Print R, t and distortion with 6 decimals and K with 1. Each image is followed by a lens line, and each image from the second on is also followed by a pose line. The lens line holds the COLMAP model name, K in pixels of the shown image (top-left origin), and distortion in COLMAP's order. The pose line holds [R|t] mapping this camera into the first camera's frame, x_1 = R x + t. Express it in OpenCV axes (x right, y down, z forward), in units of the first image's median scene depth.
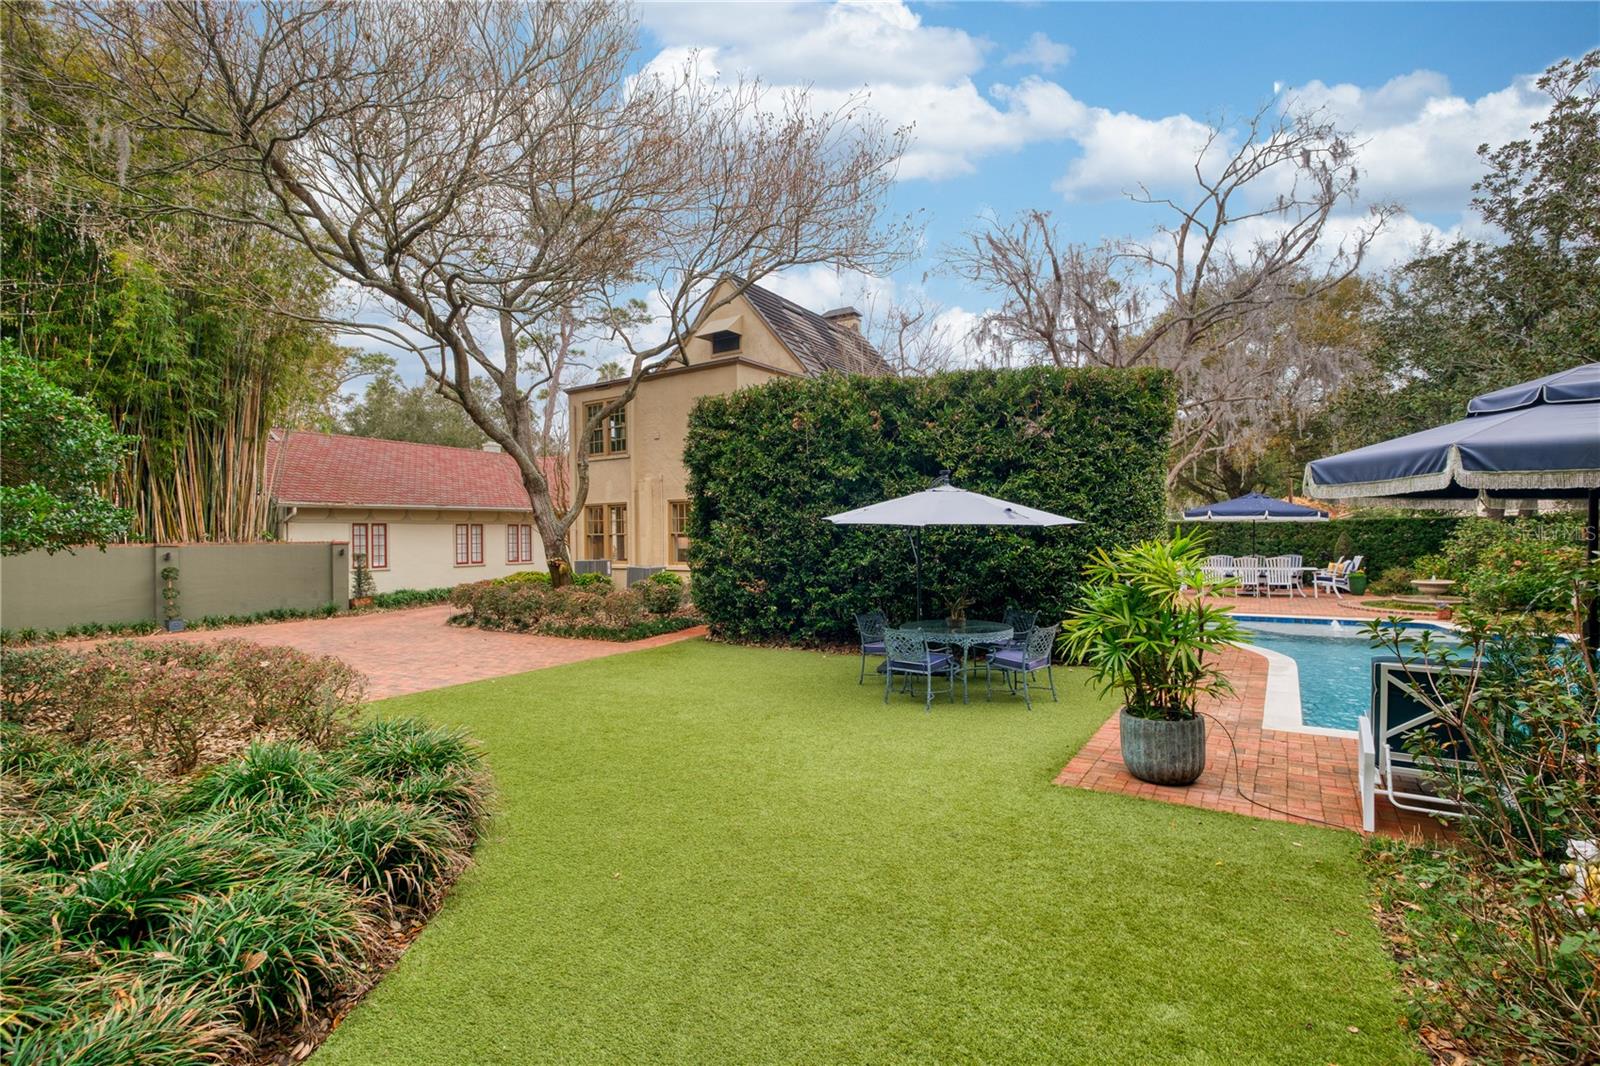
lens RADIAL K [[734.6, 0, 797.8], [0, 734.6, 526.5], [0, 0, 1]] dist [-0.004521, -0.002287]
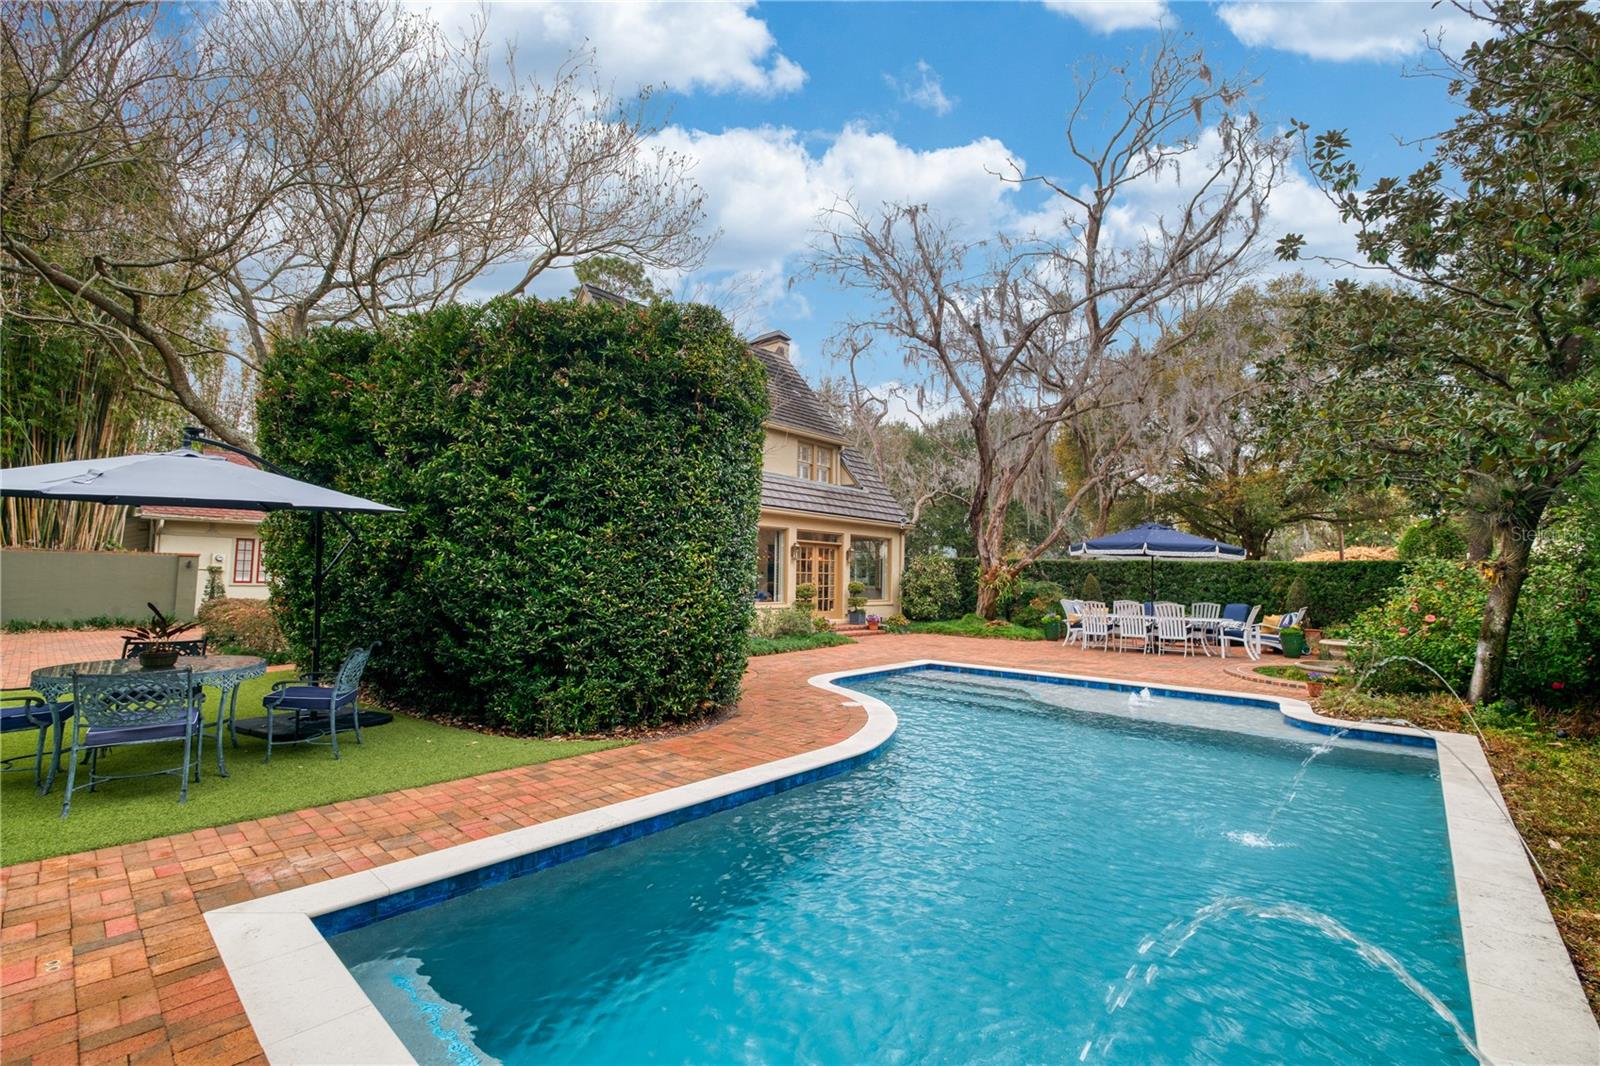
lens RADIAL K [[682.9, 0, 799.9], [0, 682.9, 531.2], [0, 0, 1]] dist [-0.004696, -0.000769]
pose [[0.988367, 0.021752, -0.150522, 0.350366], [-0.030057, 0.998136, -0.053122, 0.014306], [0.149086, 0.057029, 0.987178, 0.198418]]
